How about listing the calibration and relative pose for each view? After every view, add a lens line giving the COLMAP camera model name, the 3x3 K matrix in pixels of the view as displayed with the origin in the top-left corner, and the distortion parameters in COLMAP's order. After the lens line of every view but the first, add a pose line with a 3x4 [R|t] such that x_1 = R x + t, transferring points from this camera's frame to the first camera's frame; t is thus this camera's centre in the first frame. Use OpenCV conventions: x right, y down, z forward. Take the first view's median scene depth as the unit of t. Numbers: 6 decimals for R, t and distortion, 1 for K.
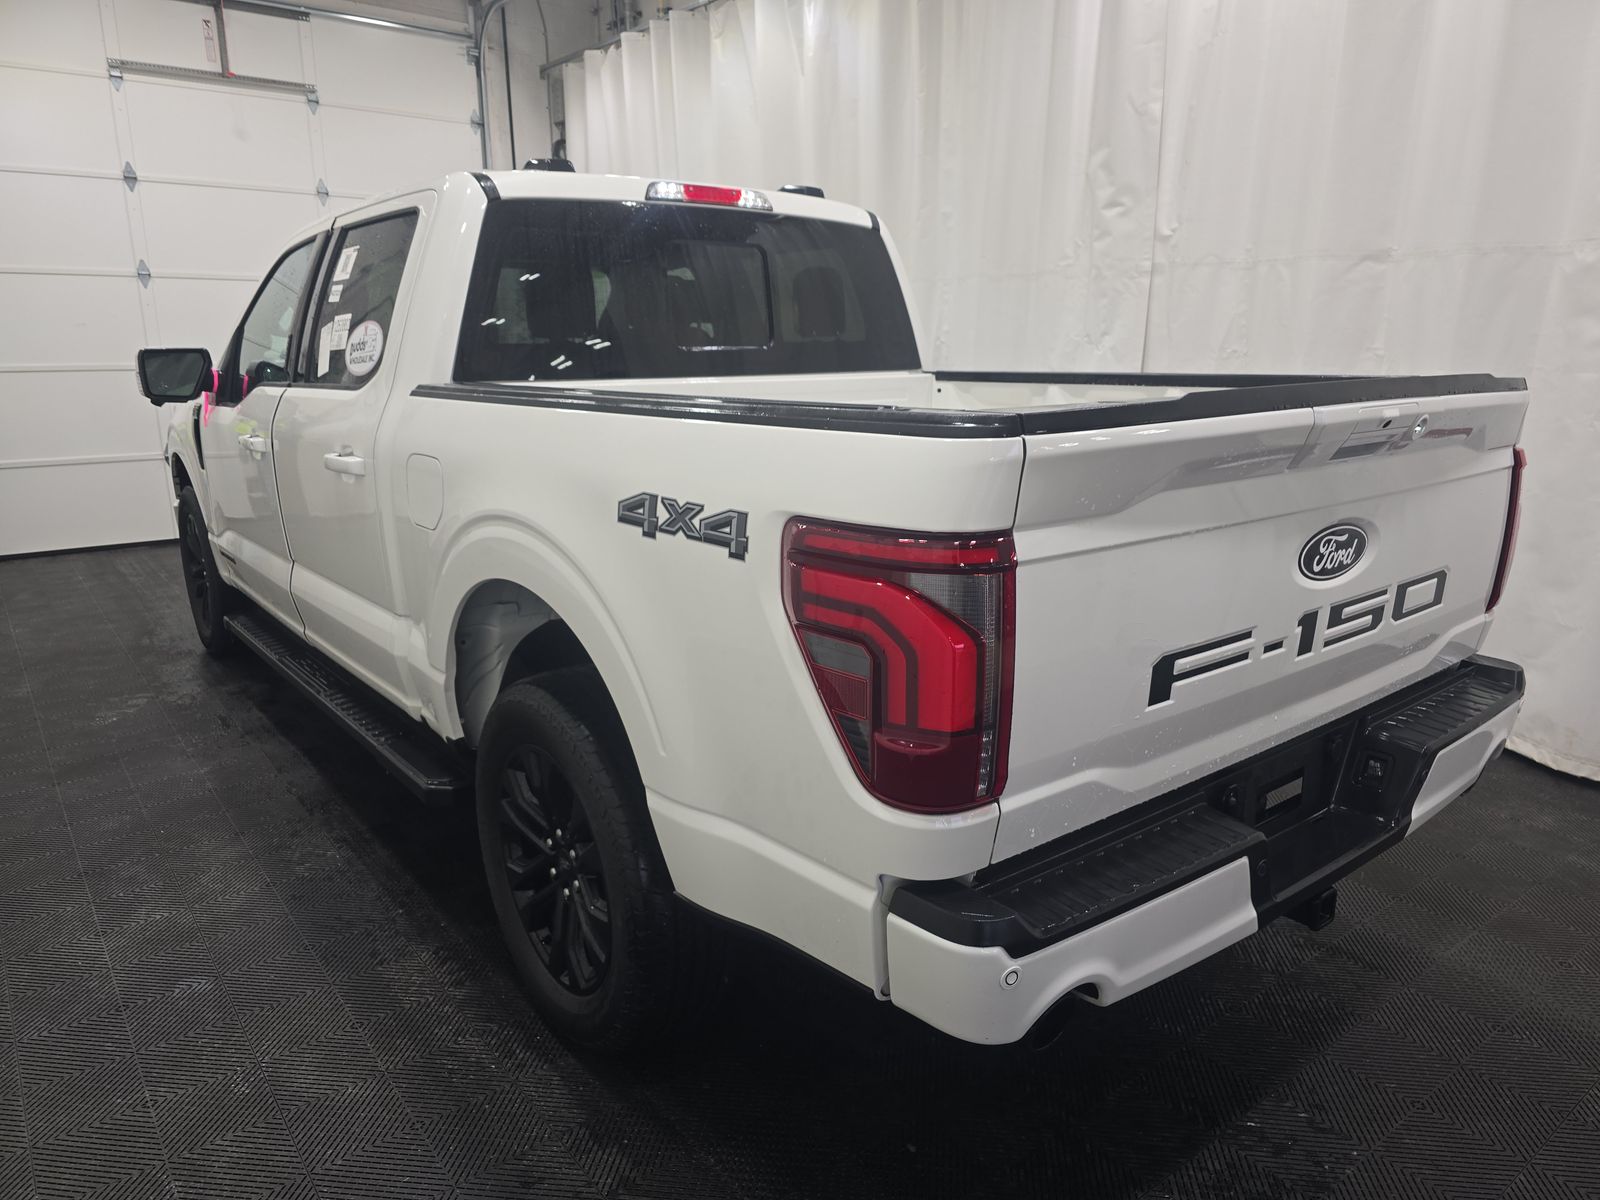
lens RADIAL K [[1072.6, 0, 807.2], [0, 1072.6, 604.3], [0, 0, 1]] dist [0.056656, -0.050160]
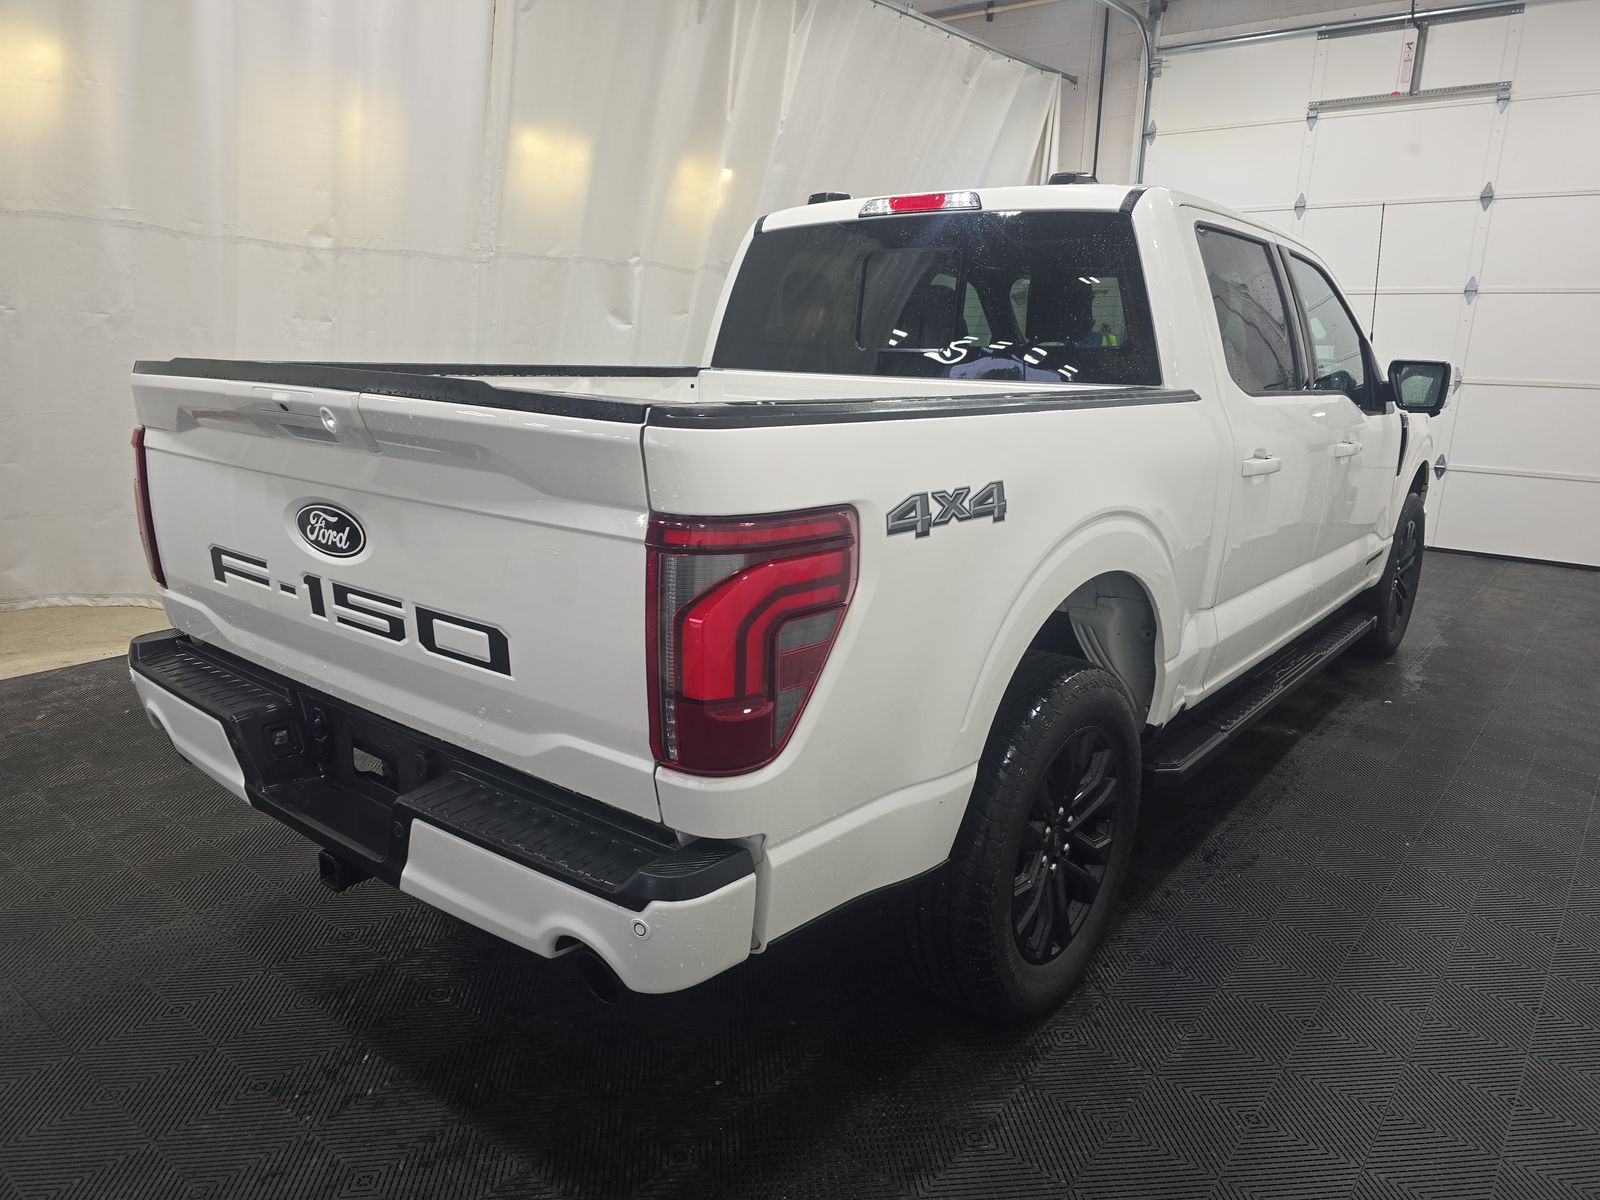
lens RADIAL K [[1062.3, 0, 817.8], [0, 1062.3, 602.4], [0, 0, 1]] dist [0.063243, -0.055471]
pose [[0.232247, 0.240886, -0.942356, 0.836733], [-0.258114, 0.949375, 0.179067, -0.152508], [0.937784, 0.201648, 0.282665, 0.609621]]
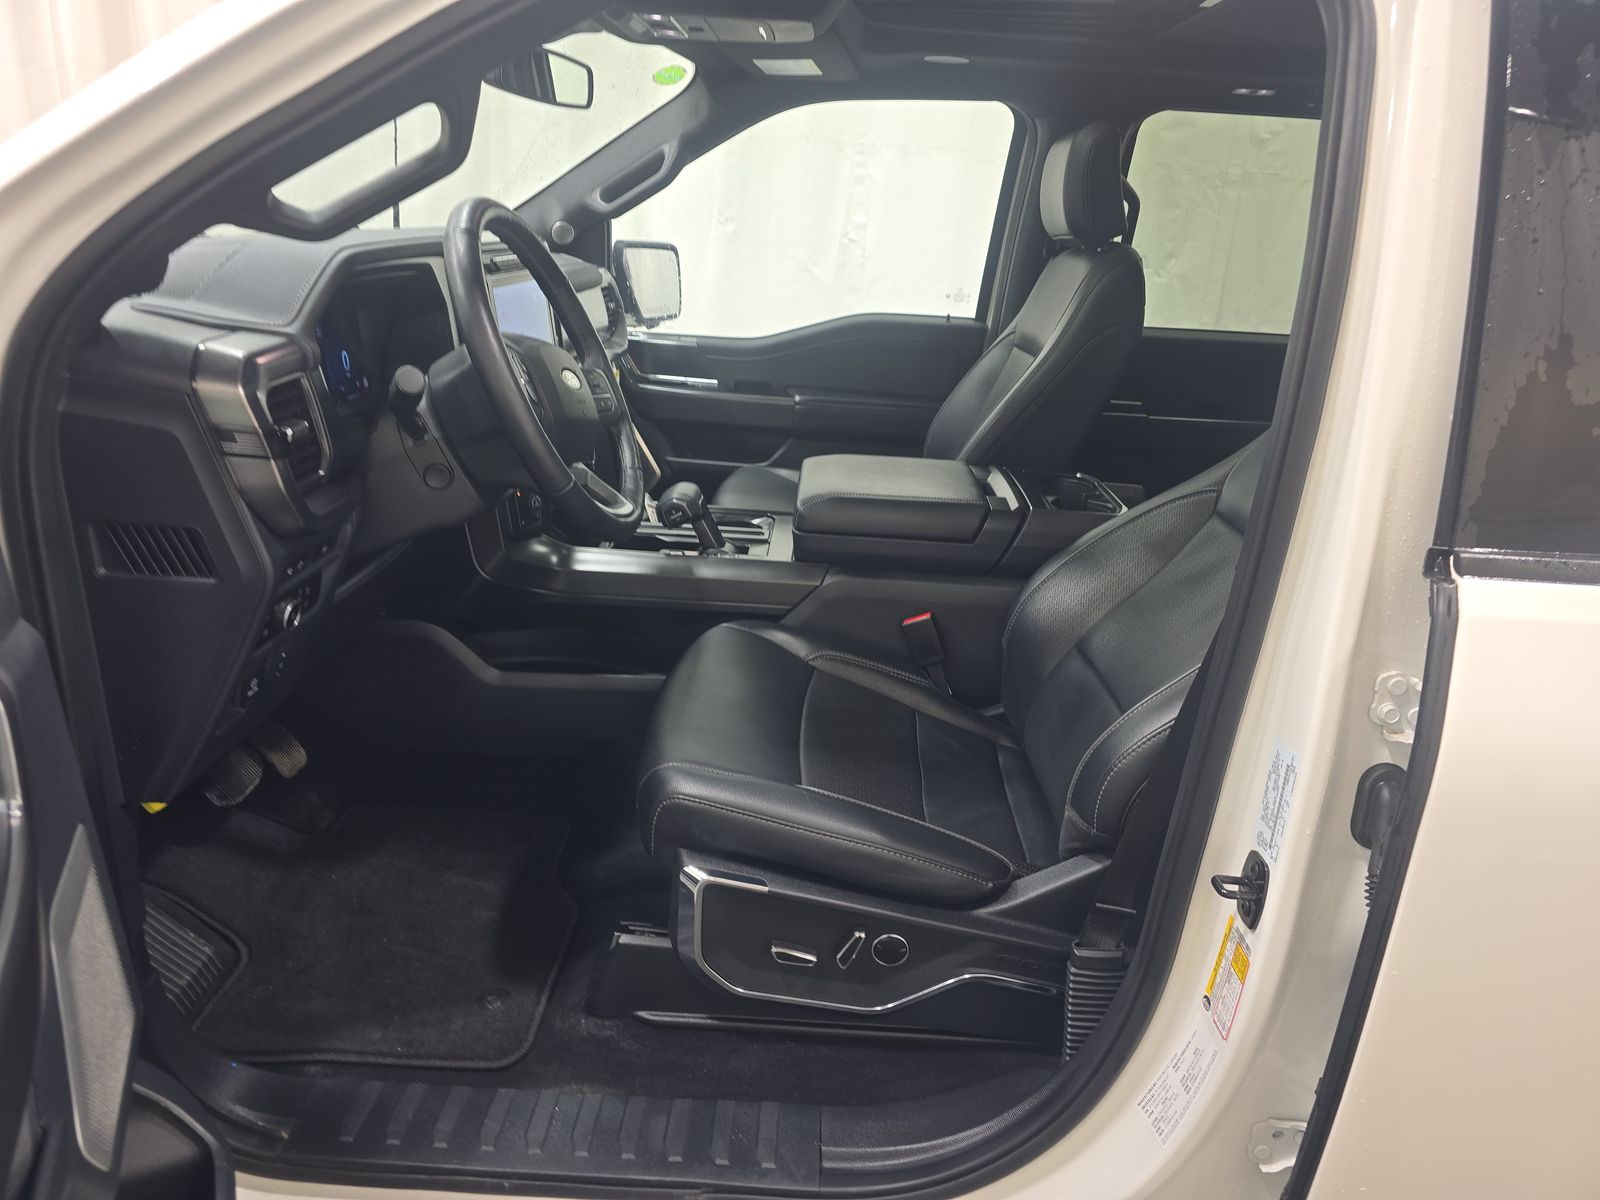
lens RADIAL K [[1072.6, 0, 807.2], [0, 1072.6, 604.3], [0, 0, 1]] dist [0.056656, -0.050160]
pose [[0.637917, -0.227819, 0.735636, -0.731820], [0.108015, 0.972267, 0.207435, -0.269870], [-0.762492, -0.052867, 0.644834, 0.934571]]
